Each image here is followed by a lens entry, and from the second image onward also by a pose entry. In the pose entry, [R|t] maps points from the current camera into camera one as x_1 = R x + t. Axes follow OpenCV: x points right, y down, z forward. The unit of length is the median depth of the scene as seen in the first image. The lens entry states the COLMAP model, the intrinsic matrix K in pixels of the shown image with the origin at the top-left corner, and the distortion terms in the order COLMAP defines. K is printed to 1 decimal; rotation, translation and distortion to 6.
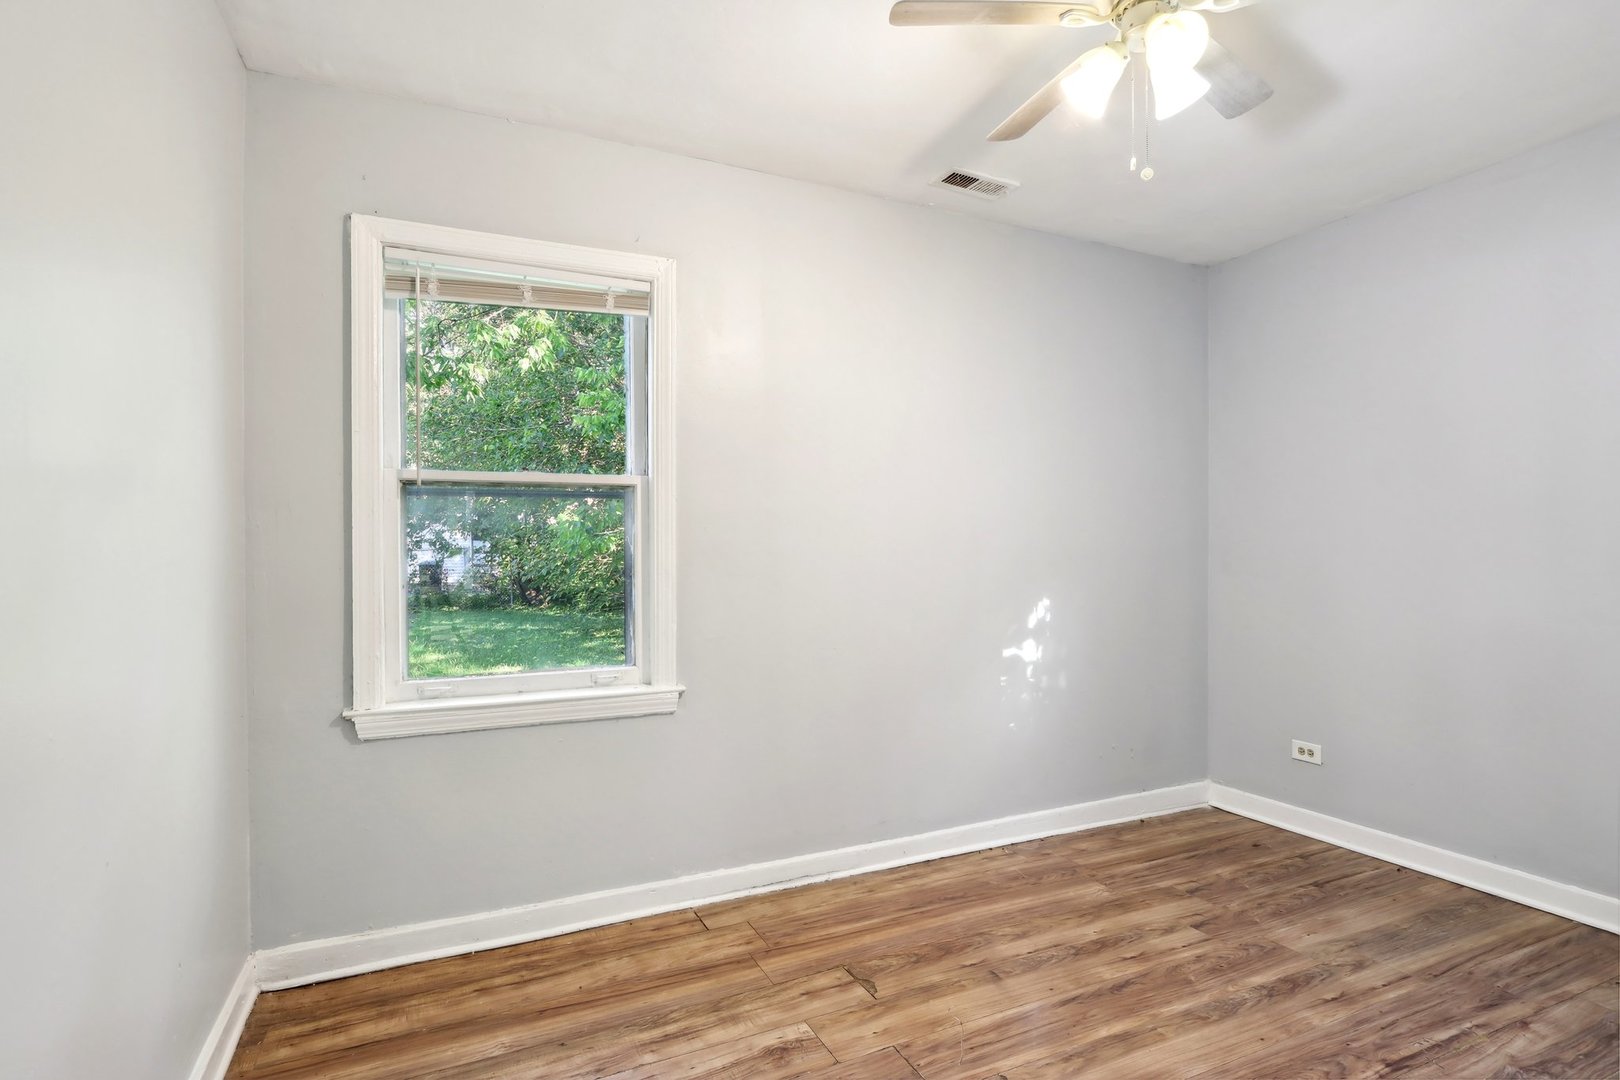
lens RADIAL K [[827.7, 0, 810.0], [0, 827.7, 540.0], [0, 0, 1]] dist [0.000085, 0.000323]
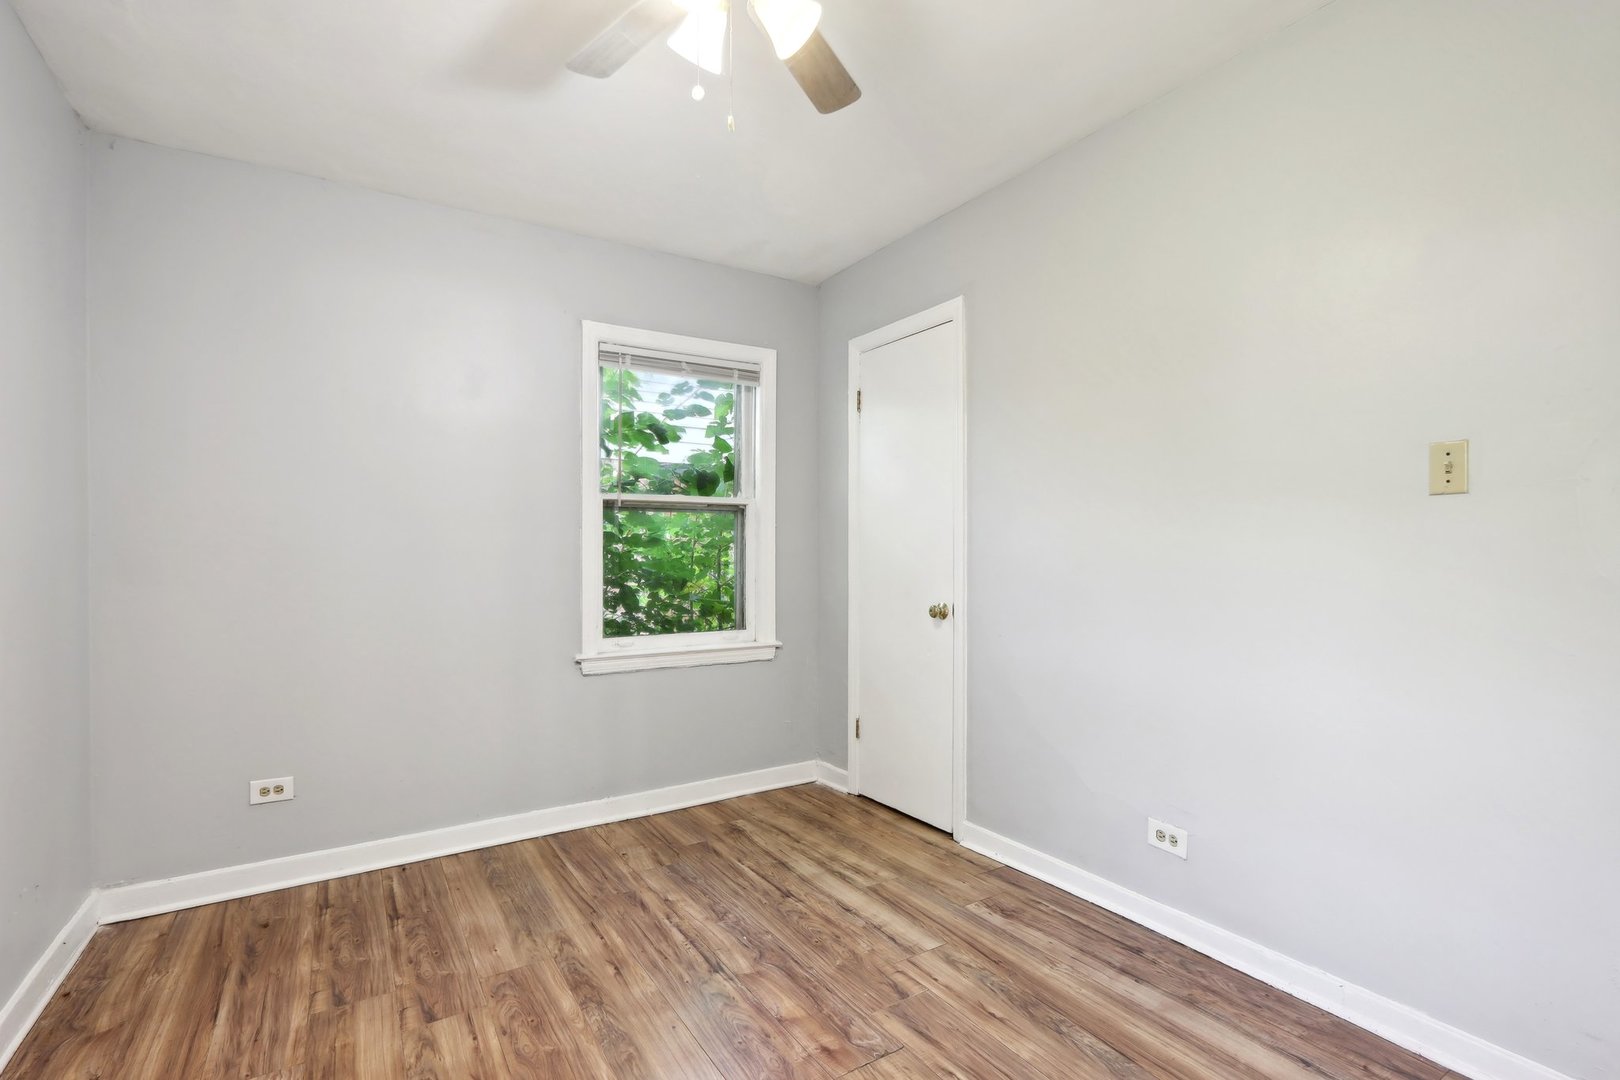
lens RADIAL K [[764.6, 0, 814.4], [0, 764.6, 547.3], [0, 0, 1]] dist [-0.012562, 0.000394]
pose [[-0.144343, 0.011112, 0.989465, -0.281138], [-0.006512, 0.999905, -0.012179, 0.021105], [-0.989506, -0.008202, -0.144257, 0.681702]]
